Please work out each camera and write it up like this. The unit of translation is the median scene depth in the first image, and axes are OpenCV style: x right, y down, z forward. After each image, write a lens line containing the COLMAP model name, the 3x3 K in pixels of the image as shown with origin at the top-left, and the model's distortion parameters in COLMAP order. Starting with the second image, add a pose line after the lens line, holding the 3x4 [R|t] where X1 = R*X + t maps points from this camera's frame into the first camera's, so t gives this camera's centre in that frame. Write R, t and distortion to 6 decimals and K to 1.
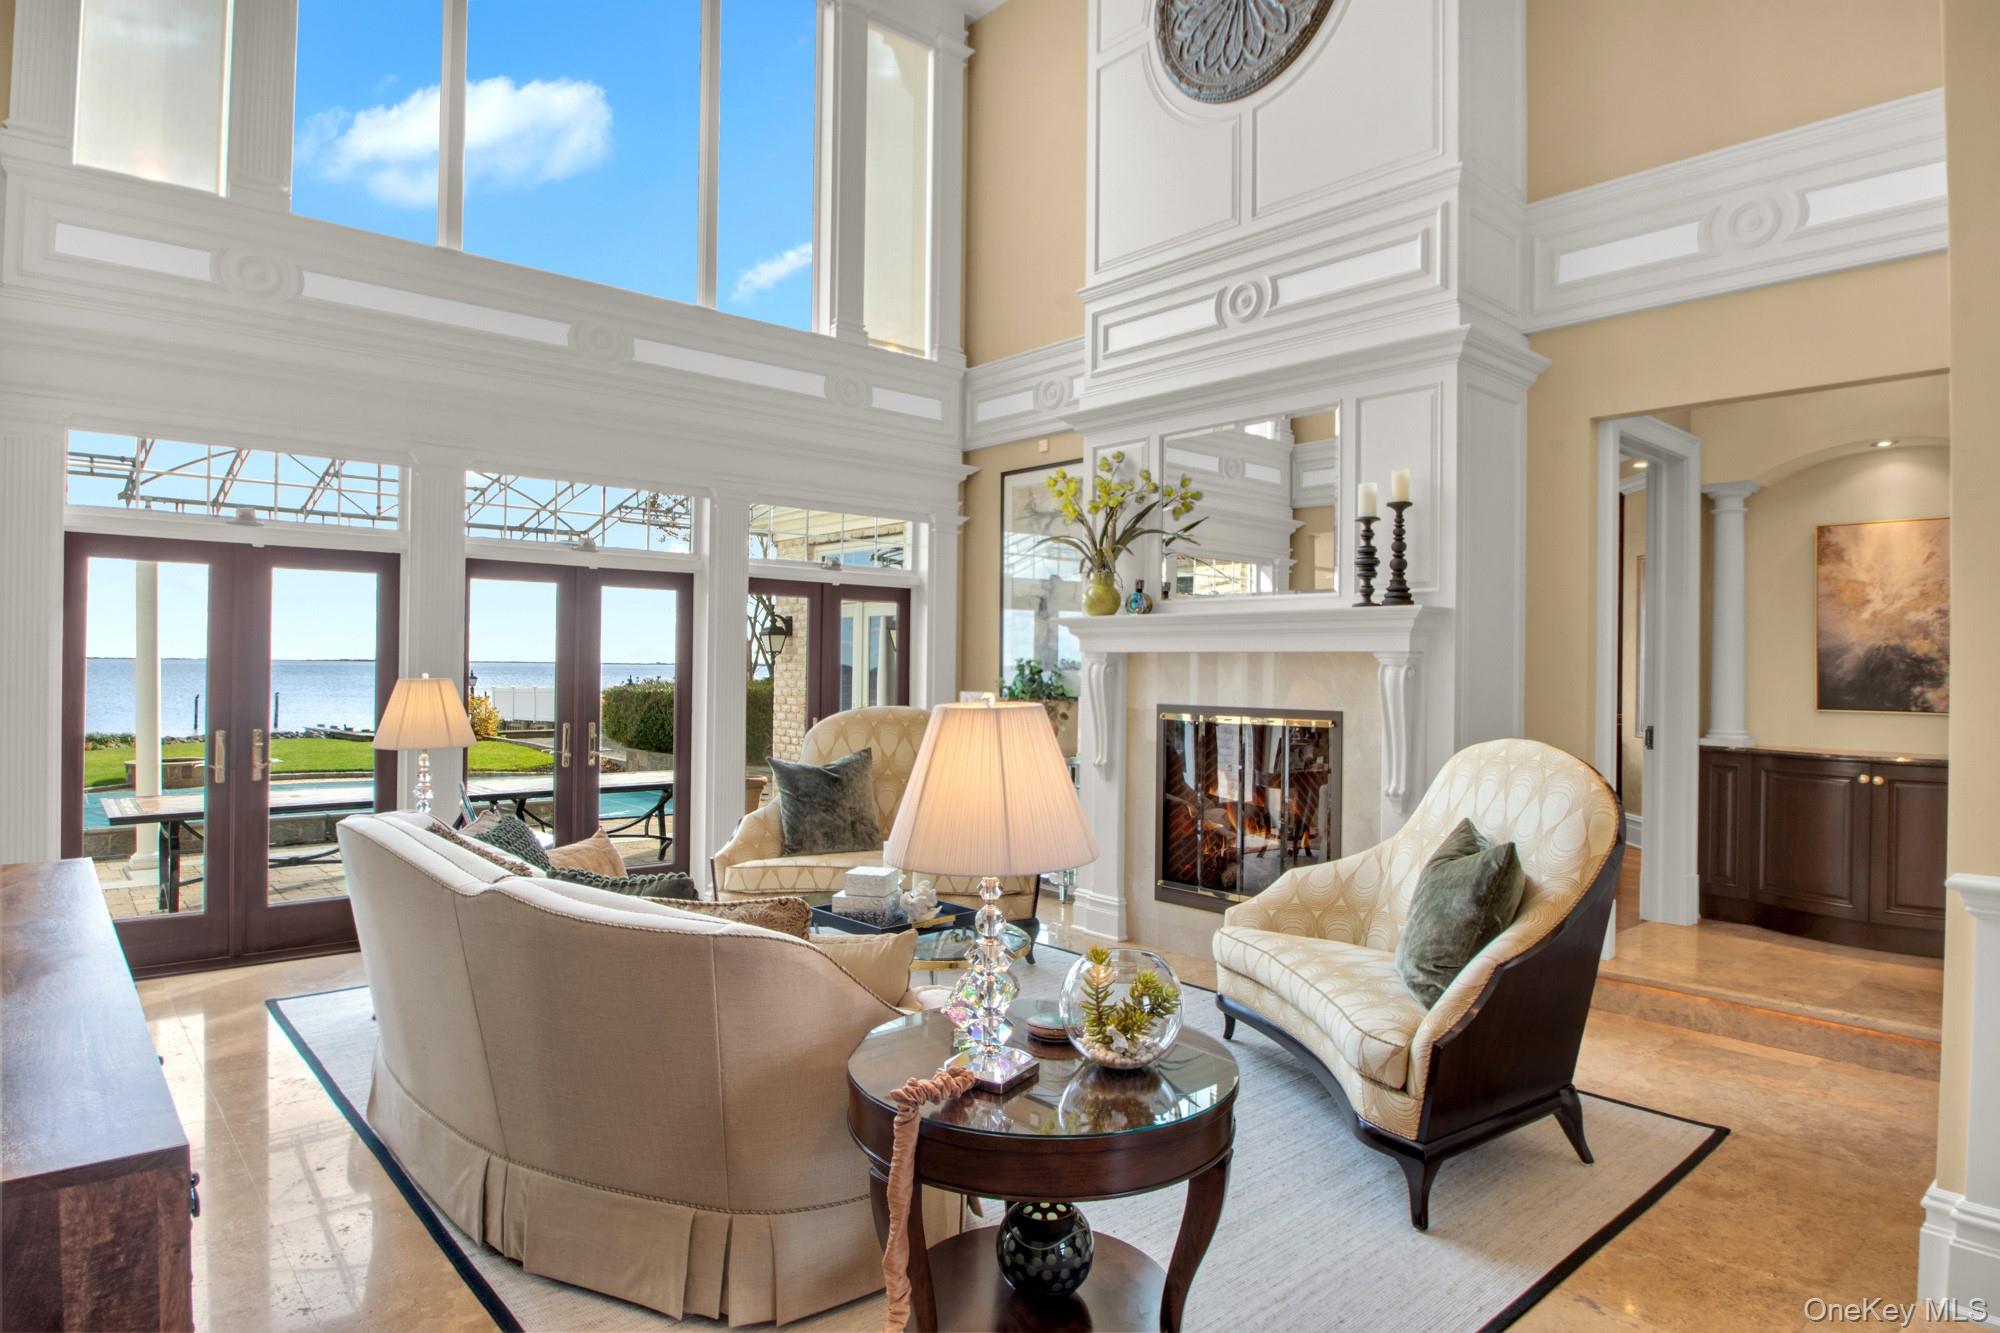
lens RADIAL K [[1136.1, 0, 1010.6], [0, 1136.1, 664.6], [0, 0, 1]] dist [-0.030786, 0.000166]
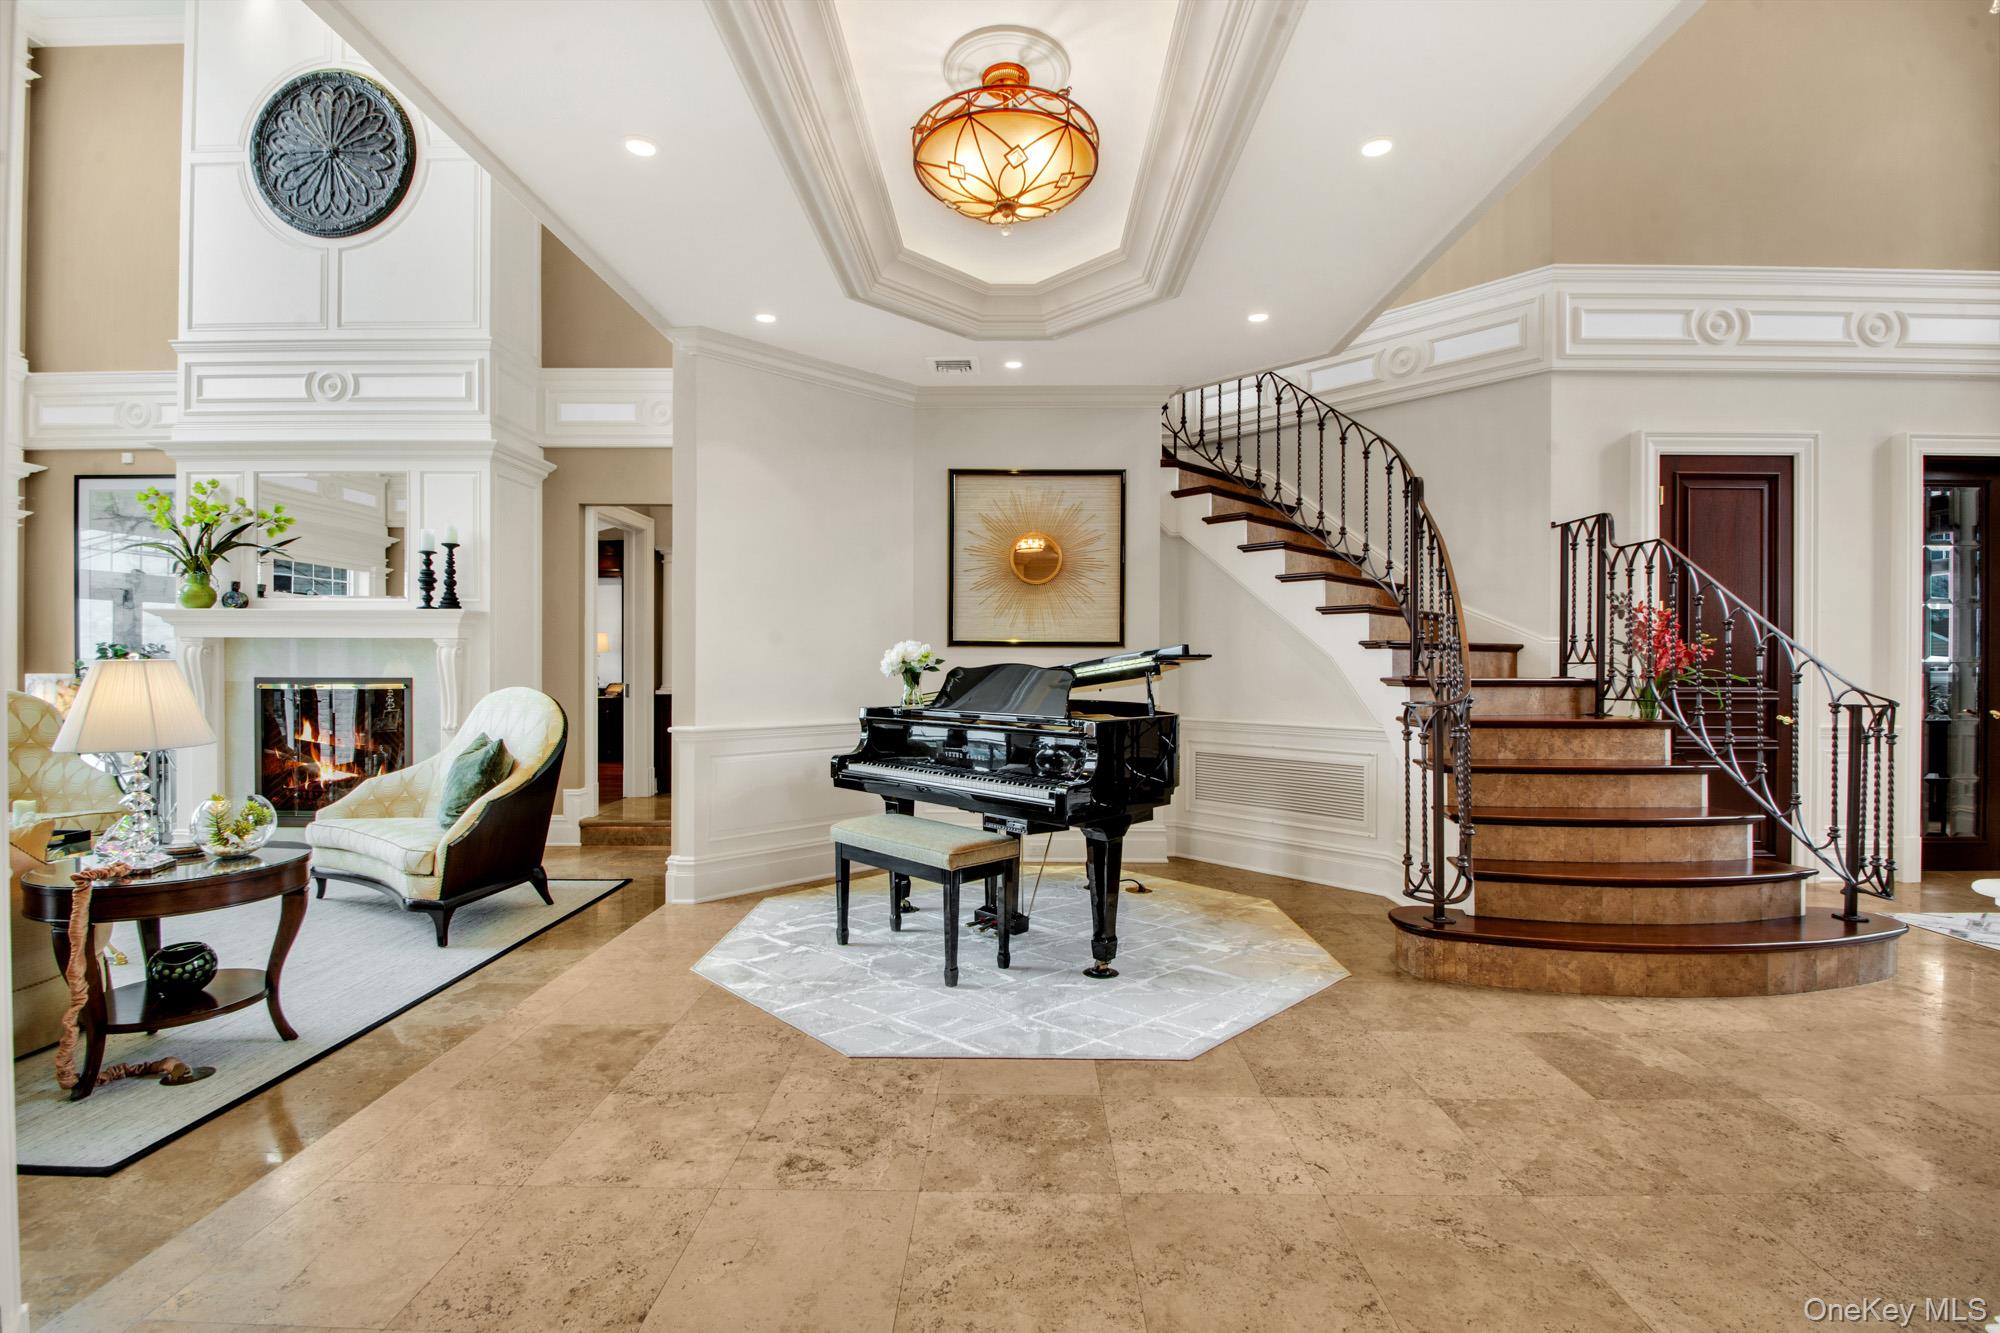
lens RADIAL K [[883.6, 0, 1000.0], [0, 883.6, 666.5], [0, 0, 1]] dist [0.011148, -0.017424]
pose [[0.673985, -0.012555, 0.738638, -0.047389], [0.003079, 0.999895, 0.014186, 0.011669], [-0.738739, -0.007287, 0.673953, -0.355098]]
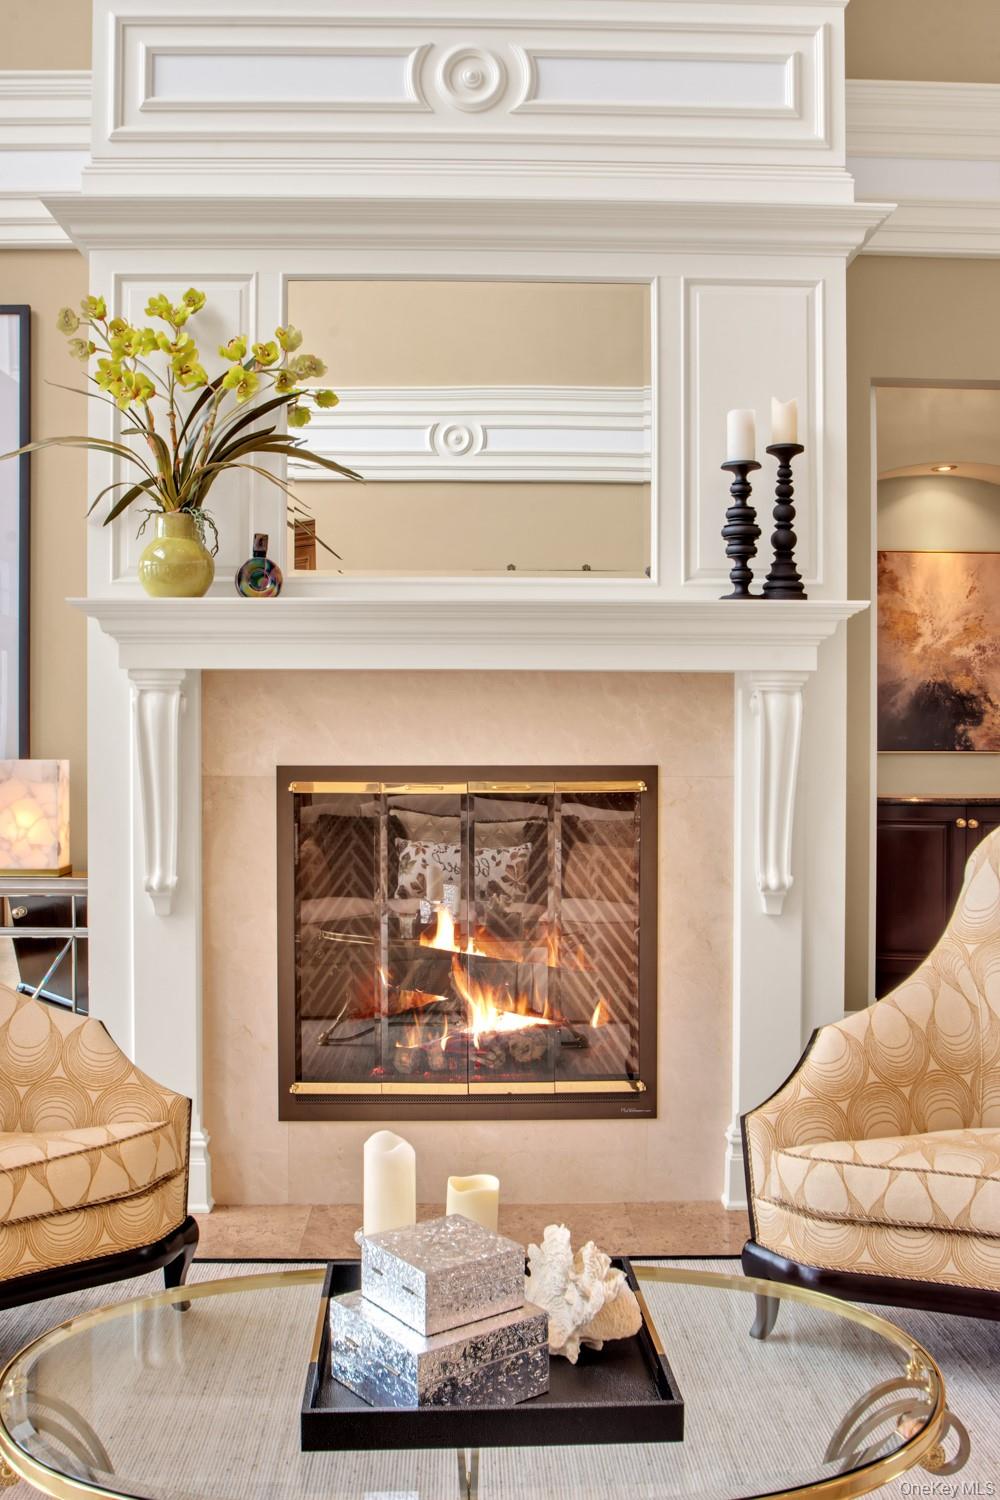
lens RADIAL K [[1327.9, 0, 500.0], [0, 1327.9, 750.0], [0, 0, 1]] dist [-0.064518, -0.005398]
pose [[0.650455, -0.018847, 0.759311, -0.316094], [0.003381, 0.999754, 0.021919, 0.015159], [-0.759537, -0.011690, 0.650359, 0.556419]]
